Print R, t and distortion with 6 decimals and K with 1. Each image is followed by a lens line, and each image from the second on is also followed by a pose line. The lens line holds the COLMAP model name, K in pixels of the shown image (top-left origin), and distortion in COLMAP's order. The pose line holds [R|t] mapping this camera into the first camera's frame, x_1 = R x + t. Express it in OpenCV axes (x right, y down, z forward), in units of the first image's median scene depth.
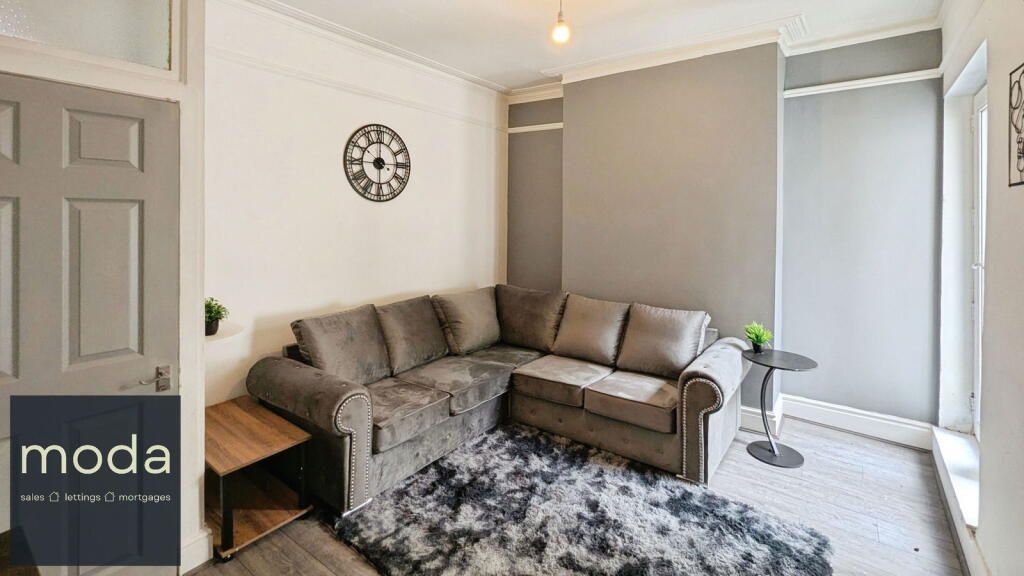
lens RADIAL K [[443.6, 0, 498.6], [0, 443.6, 213.2], [0, 0, 1]] dist [-0.000297, -0.000088]
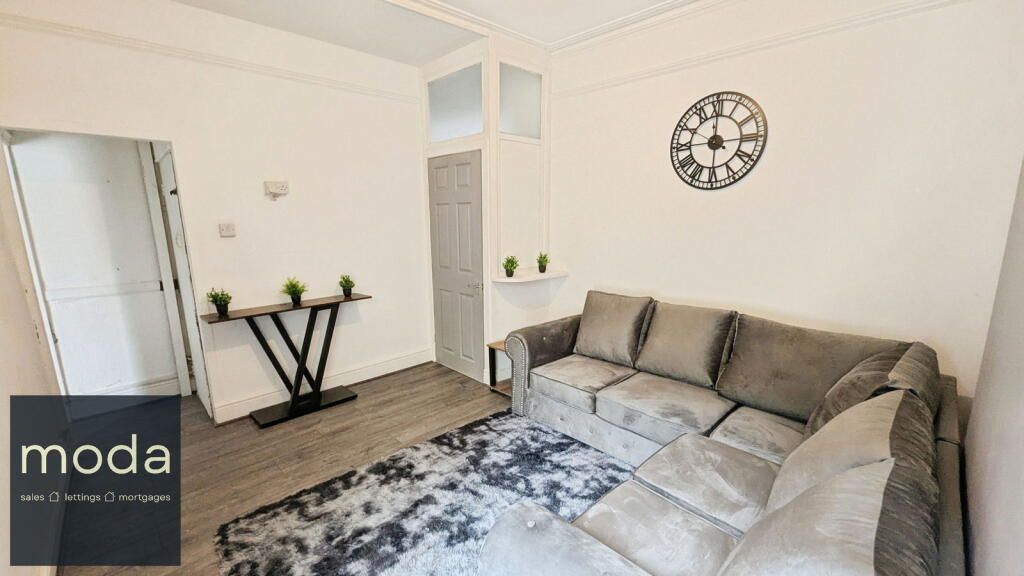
lens RADIAL K [[429.8, 0, 512.0], [0, 429.8, 288.0], [0, 0, 1]] dist [-0.000004, -0.000026]
pose [[-0.132229, 0.177199, -0.975252, 0.740691], [0.018561, 0.984161, 0.176301, 0.008718], [0.991045, 0.005210, -0.133424, 0.878267]]
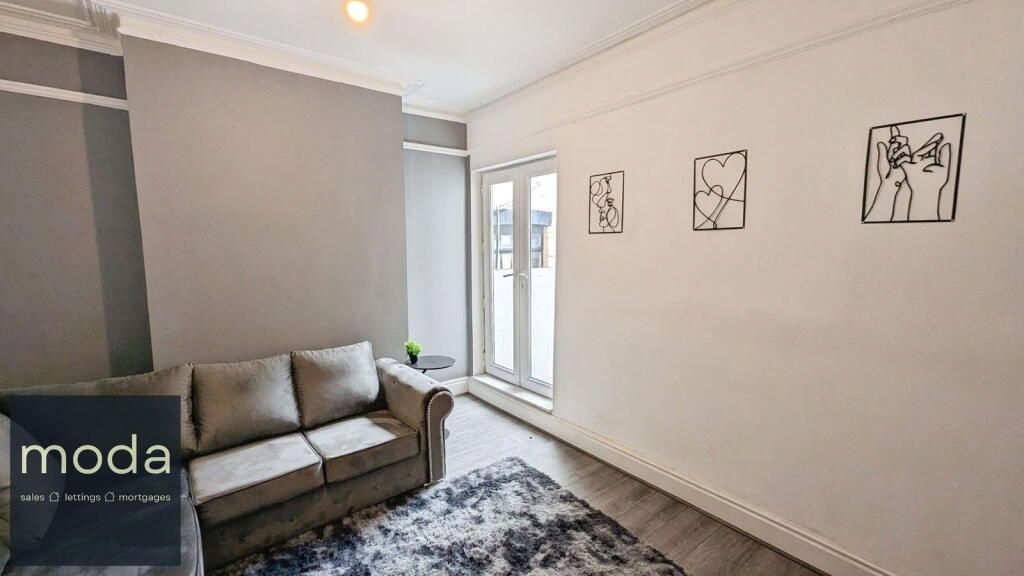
lens RADIAL K [[429.8, 0, 512.0], [0, 429.8, 288.0], [0, 0, 1]] dist [-0.000004, -0.000026]
pose [[0.240555, -0.105444, 0.964891, -0.447177], [-0.000907, 0.994057, 0.108857, -0.014011], [-0.970635, -0.027062, 0.239030, 0.458531]]
